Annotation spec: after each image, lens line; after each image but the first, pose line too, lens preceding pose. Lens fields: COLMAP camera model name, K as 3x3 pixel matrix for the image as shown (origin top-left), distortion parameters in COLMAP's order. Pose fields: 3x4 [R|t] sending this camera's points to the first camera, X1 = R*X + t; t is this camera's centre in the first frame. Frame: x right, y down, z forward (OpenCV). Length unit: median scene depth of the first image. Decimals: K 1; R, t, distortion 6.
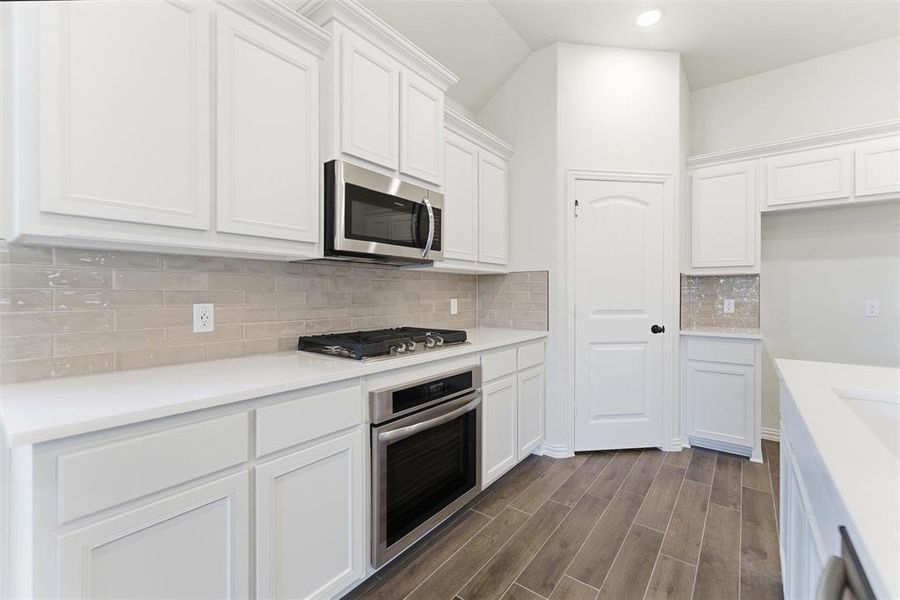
lens RADIAL K [[377.2, 0, 450.7], [0, 377.2, 295.9], [0, 0, 1]] dist [-0.011048, 0.001465]
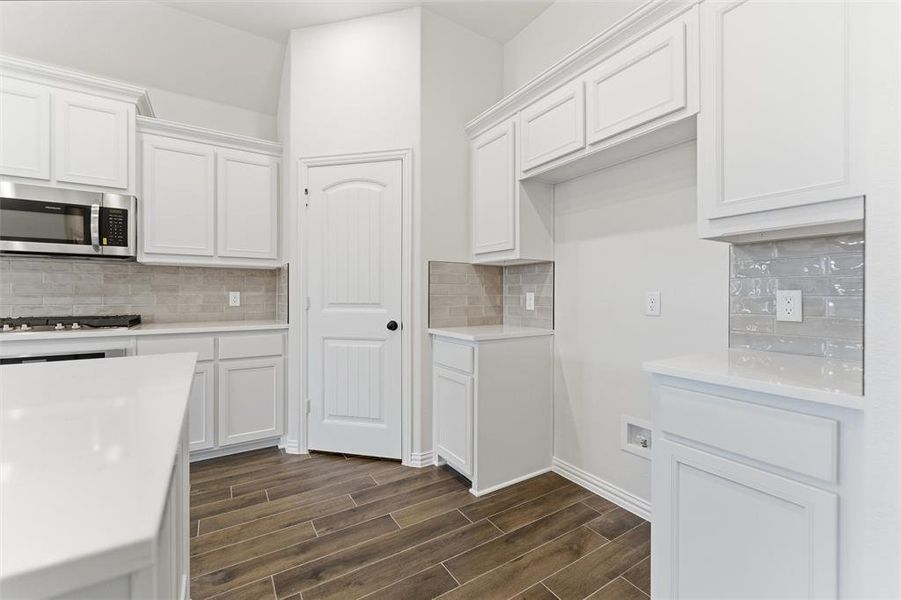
lens RADIAL K [[377.7, 0, 478.1], [0, 377.7, 295.2], [0, 0, 1]] dist [-0.011048, 0.001465]
pose [[0.941649, 0.000953, -0.336594, 1.141745], [-0.003484, 0.999970, -0.006918, 0.025527], [0.336578, 0.007687, 0.941624, 0.253604]]
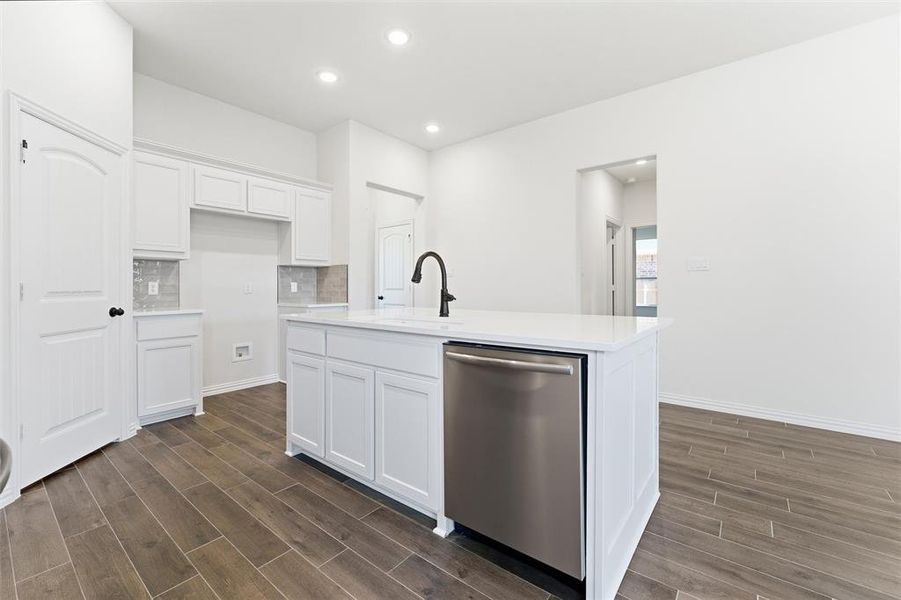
lens RADIAL K [[377.7, 0, 457.4], [0, 377.7, 285.6], [0, 0, 1]] dist [-0.011048, 0.001465]
pose [[-0.015067, 0.001139, 0.999886, -0.421148], [0.009334, 0.999956, -0.000998, 0.036840], [-0.999843, 0.009318, -0.015077, 0.191712]]
